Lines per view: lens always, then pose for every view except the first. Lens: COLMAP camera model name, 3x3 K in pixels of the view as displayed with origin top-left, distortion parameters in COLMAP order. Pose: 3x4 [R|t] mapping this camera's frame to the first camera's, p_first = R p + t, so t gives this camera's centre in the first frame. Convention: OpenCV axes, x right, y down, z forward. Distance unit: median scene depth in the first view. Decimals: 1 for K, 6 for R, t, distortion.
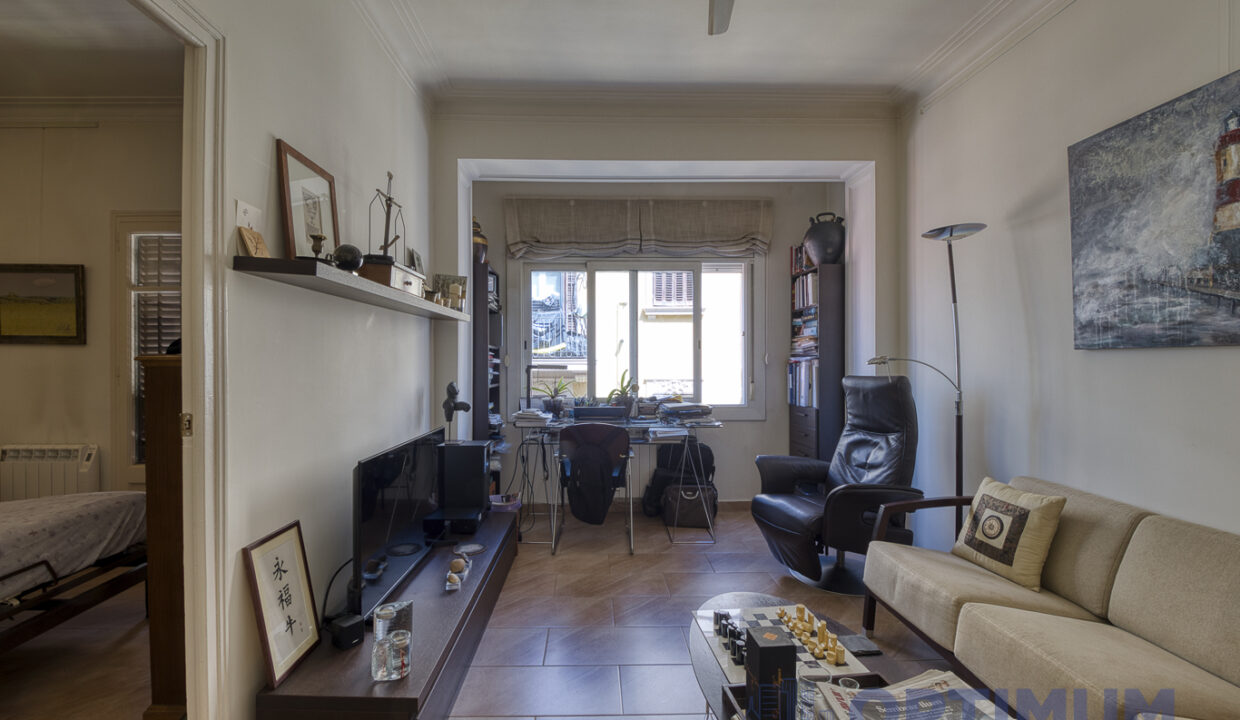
lens RADIAL K [[541.4, 0, 616.9], [0, 541.4, 353.4], [0, 0, 1]] dist [0.000204, -0.010577]
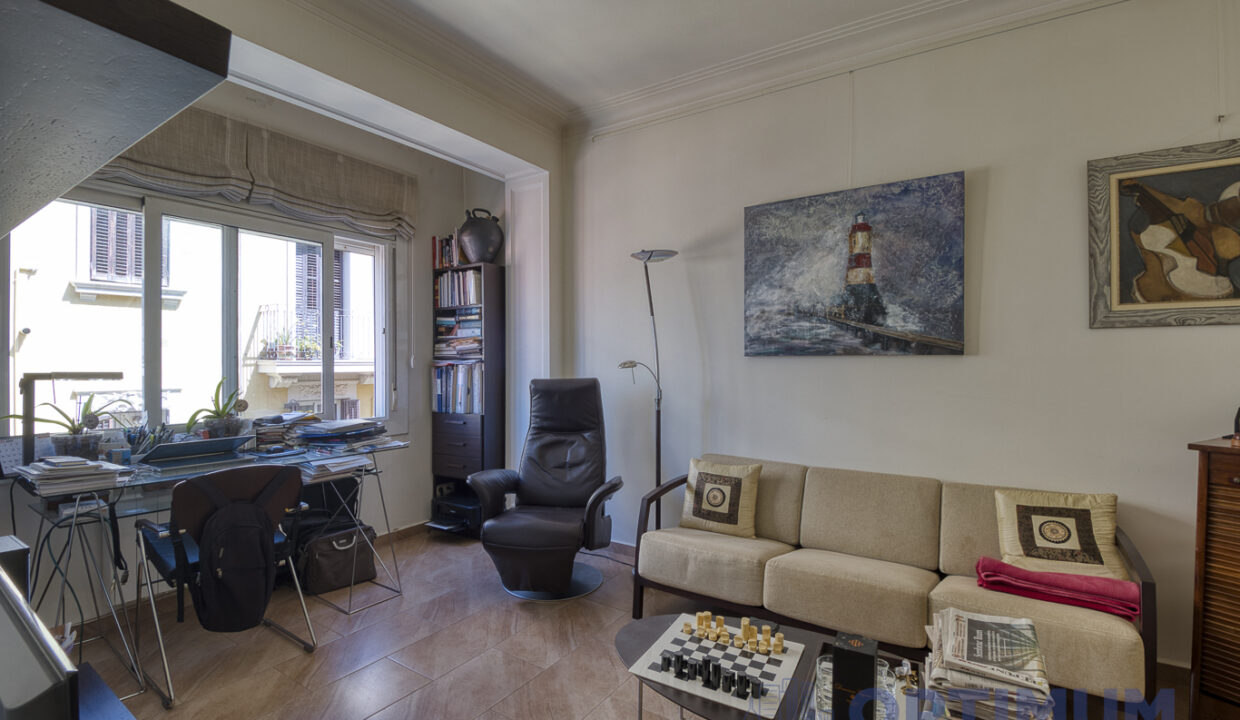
lens RADIAL K [[540.0, 0, 620.0], [0, 540.0, 360.0], [0, 0, 1]] dist [0.040898, -0.032002]
pose [[0.586969, 0.004688, 0.809596, -0.459337], [-0.011716, 0.999928, 0.002704, 0.002515], [-0.809525, -0.011073, 0.586982, 0.449891]]
